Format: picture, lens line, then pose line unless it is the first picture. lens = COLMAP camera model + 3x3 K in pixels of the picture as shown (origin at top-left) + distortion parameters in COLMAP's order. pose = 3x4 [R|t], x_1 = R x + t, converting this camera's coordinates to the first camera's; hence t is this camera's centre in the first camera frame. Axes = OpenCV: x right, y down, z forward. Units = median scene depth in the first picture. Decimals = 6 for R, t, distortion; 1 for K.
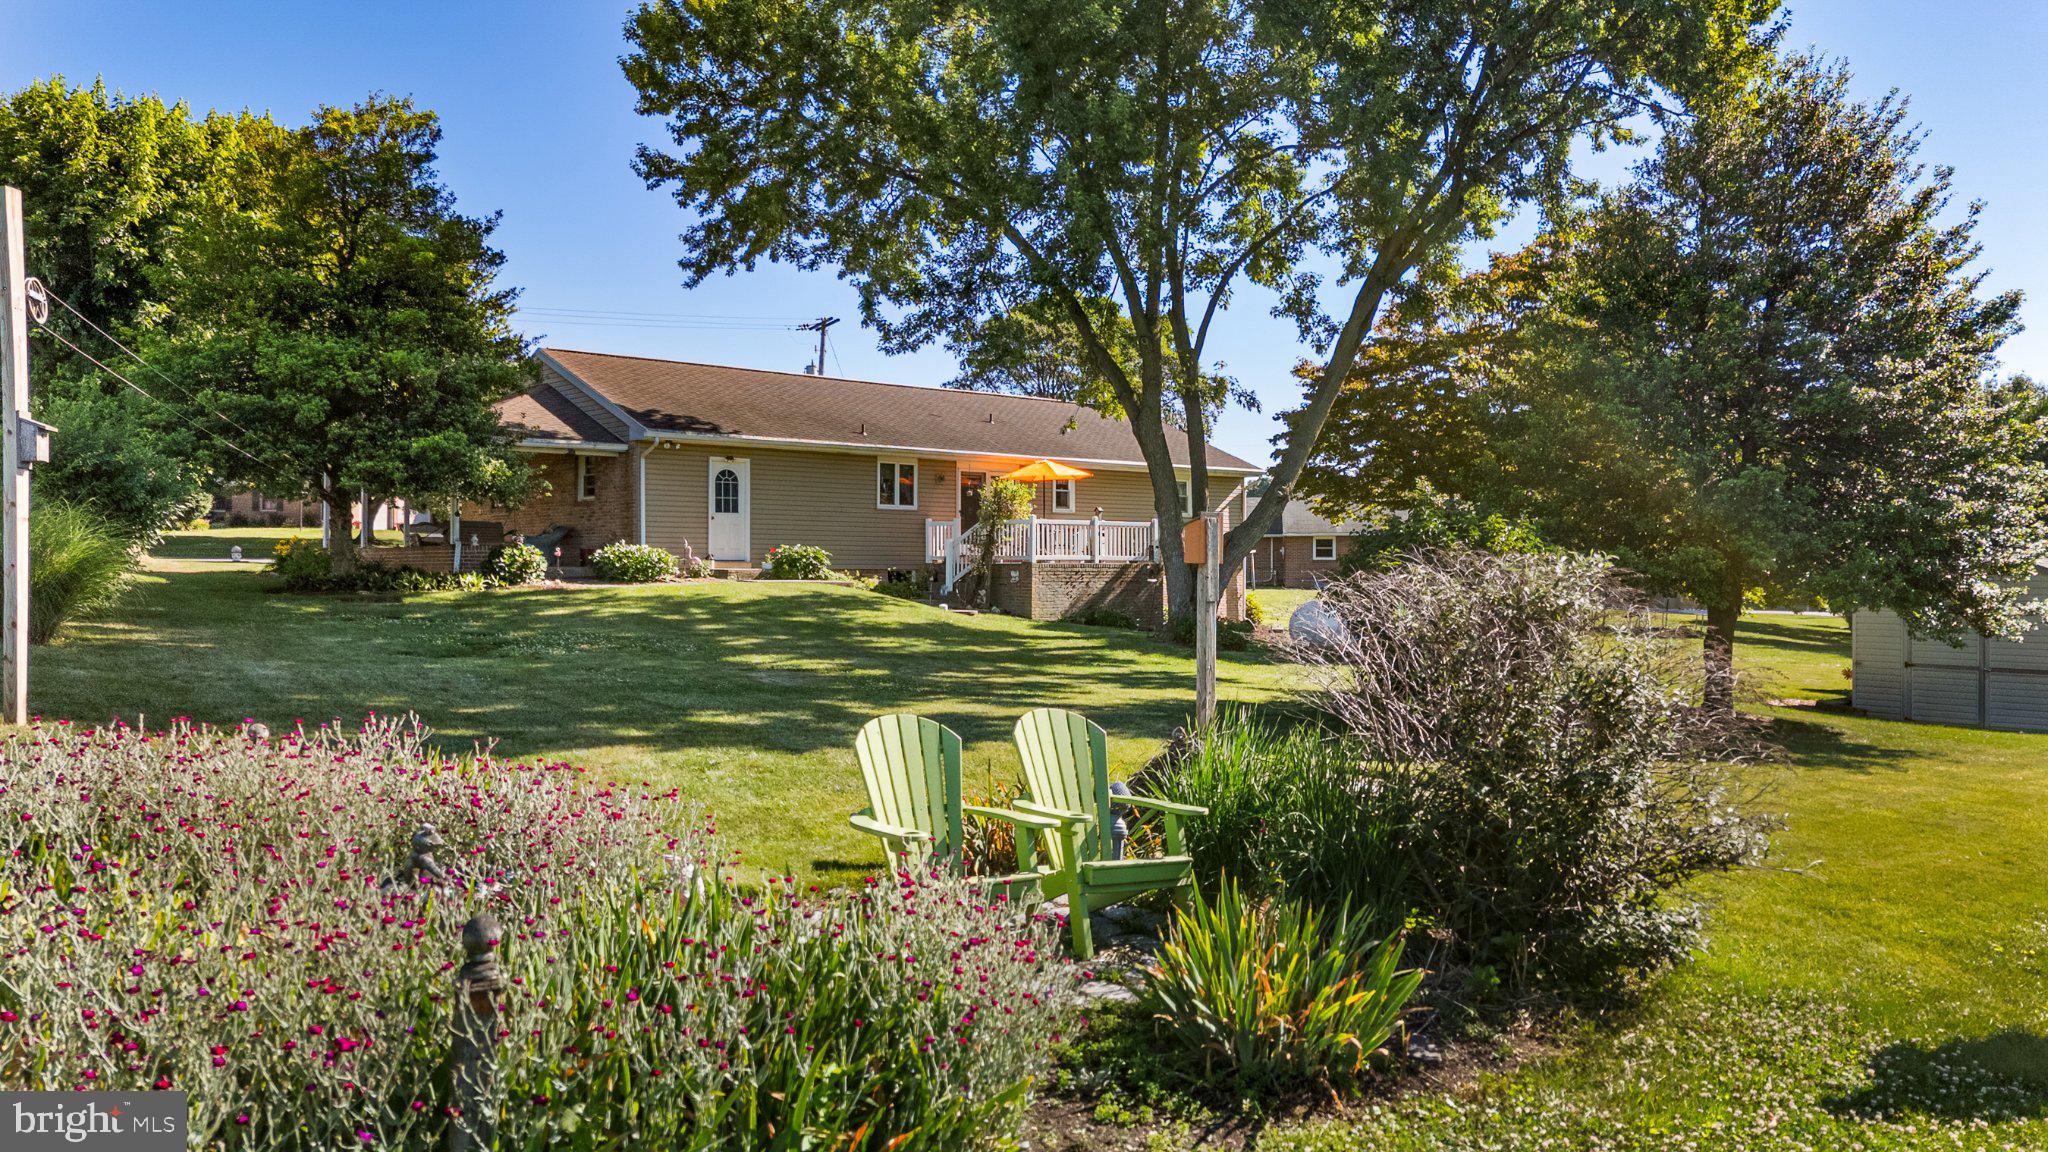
lens RADIAL K [[1515.6, 0, 1056.1], [0, 1515.6, 563.2], [0, 0, 1]] dist [0.095412, -0.113303]
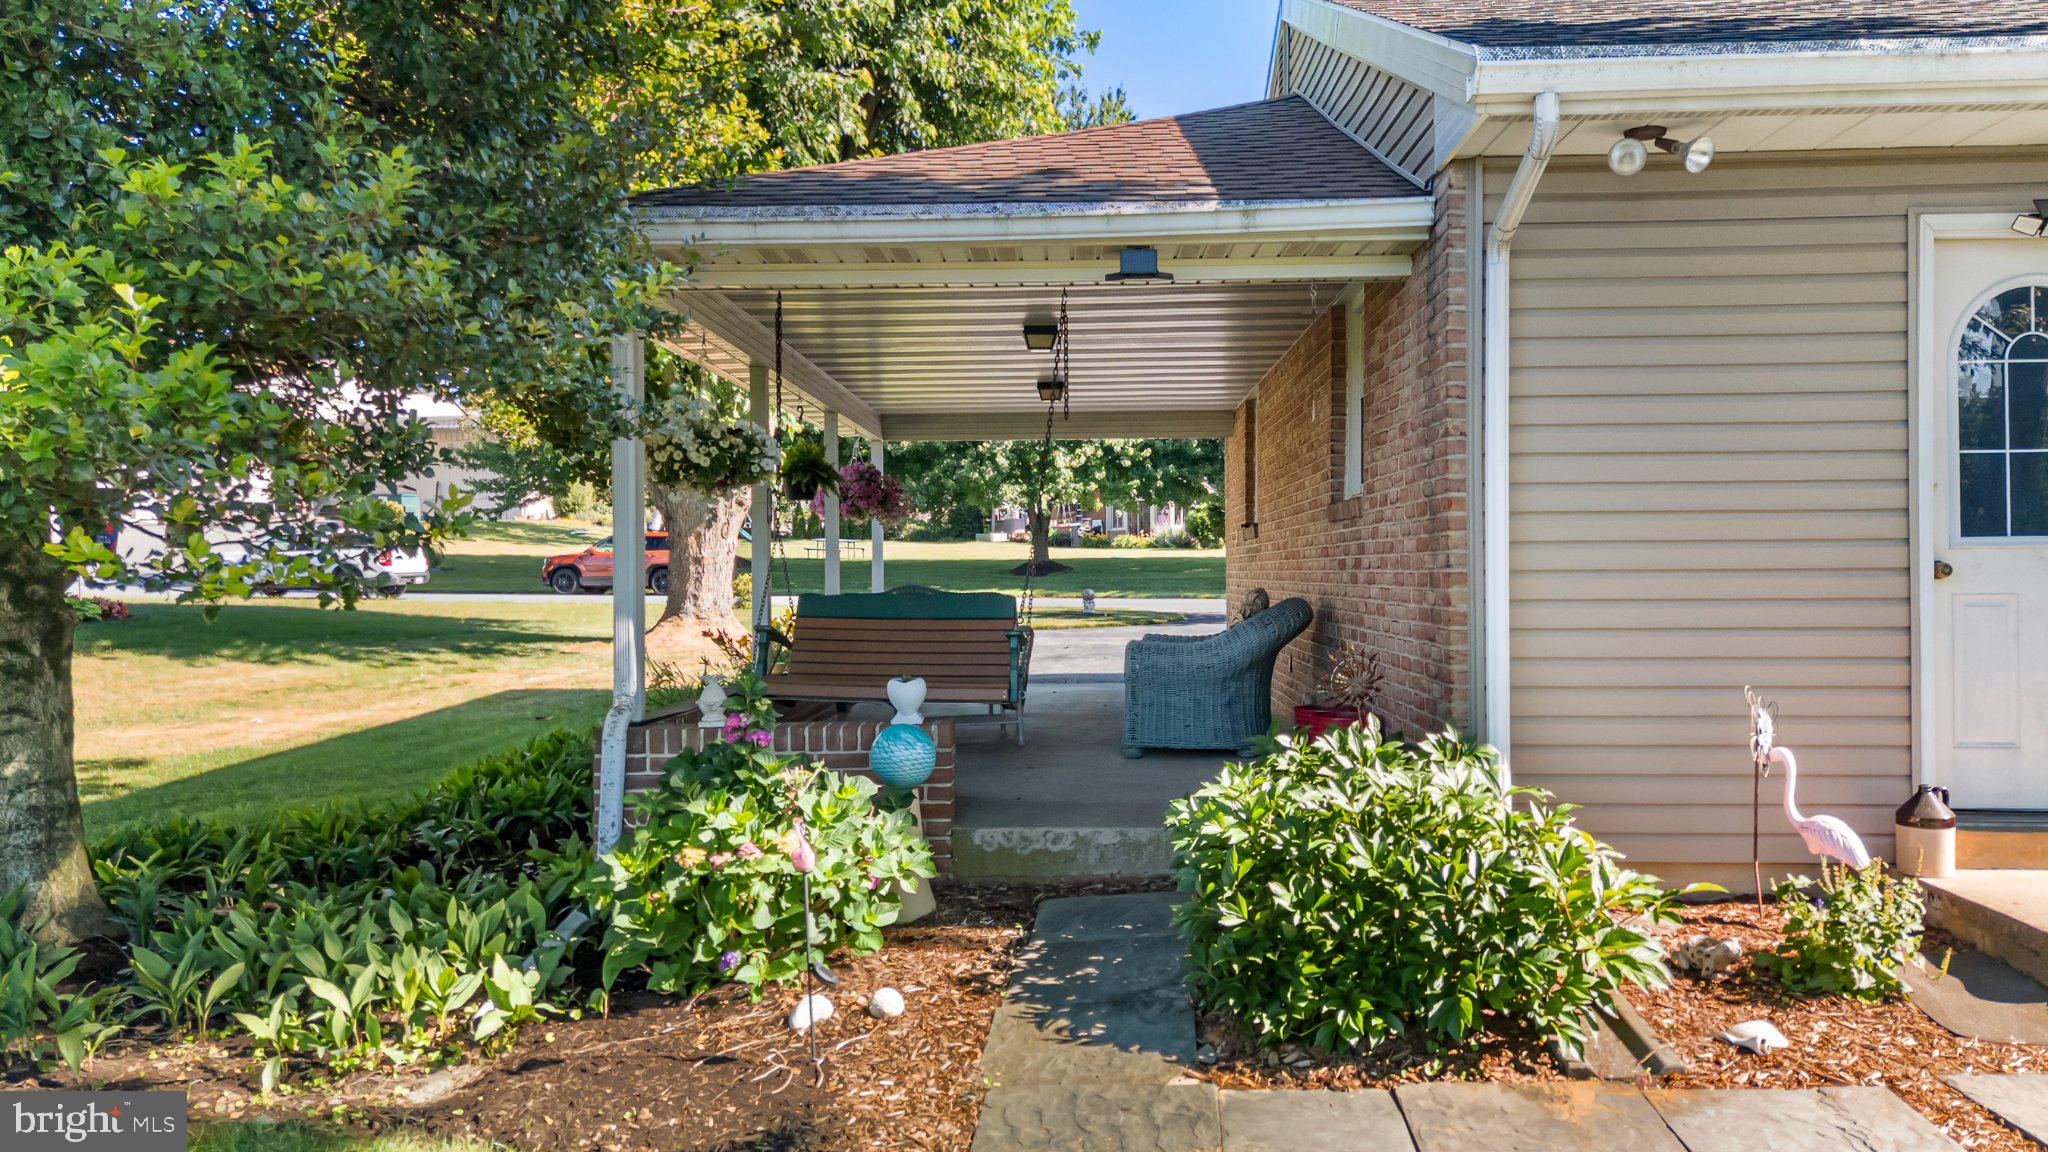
lens RADIAL K [[1515.6, 0, 1056.1], [0, 1515.6, 563.2], [0, 0, 1]] dist [0.095412, -0.113303]
pose [[0.727410, -0.004194, -0.686190, -0.175730], [0.011830, 0.999909, 0.006429, -0.032332], [0.686101, -0.012794, 0.727394, 0.791115]]
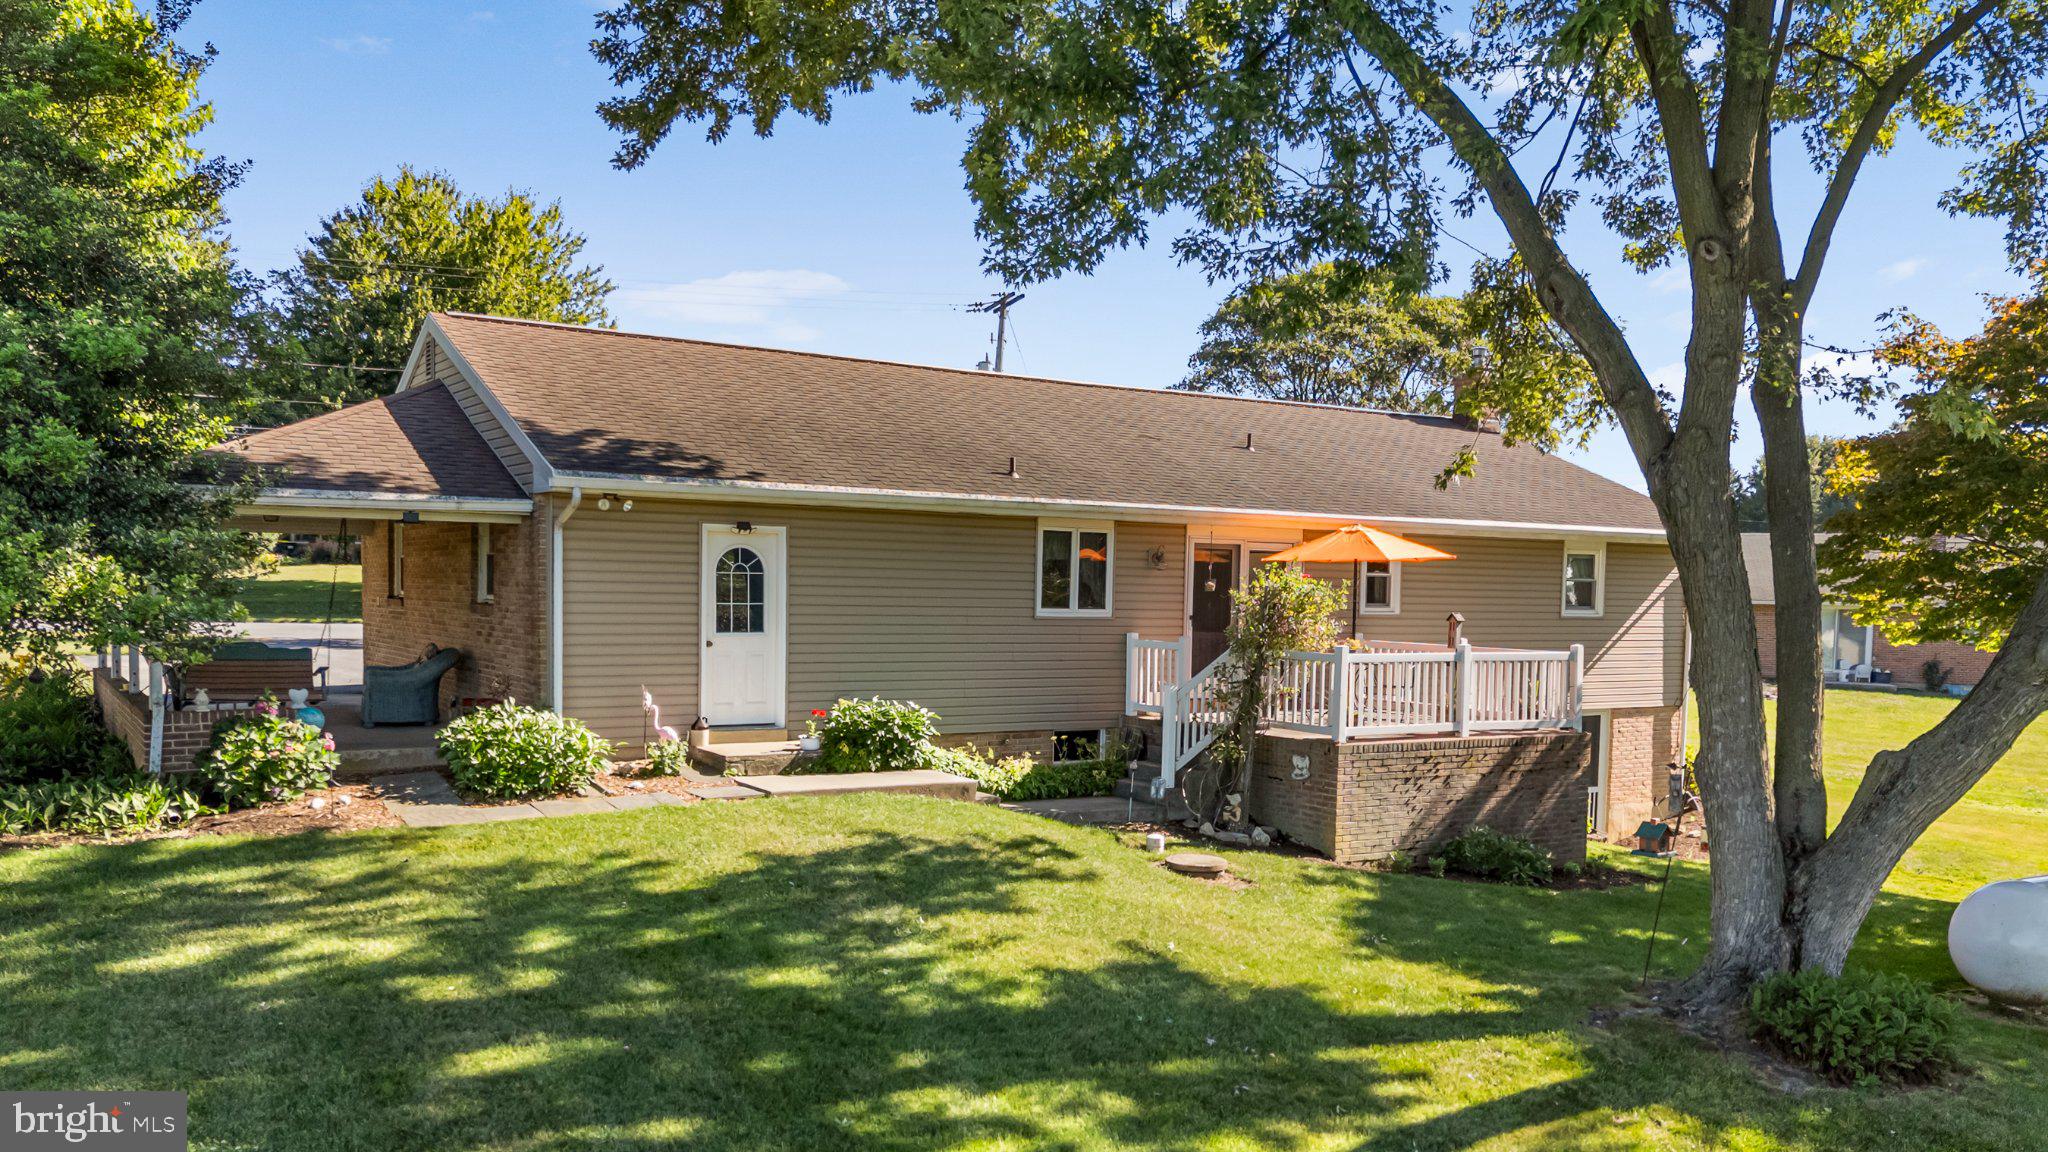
lens RADIAL K [[1549.3, 0, 1030.7], [0, 1549.3, 677.1], [0, 0, 1]] dist [0.088255, -0.123452]
pose [[0.987709, 0.026764, -0.153995, -0.037821], [-0.016519, 0.997588, 0.067425, -0.054900], [0.155428, -0.064052, 0.985768, 0.494747]]
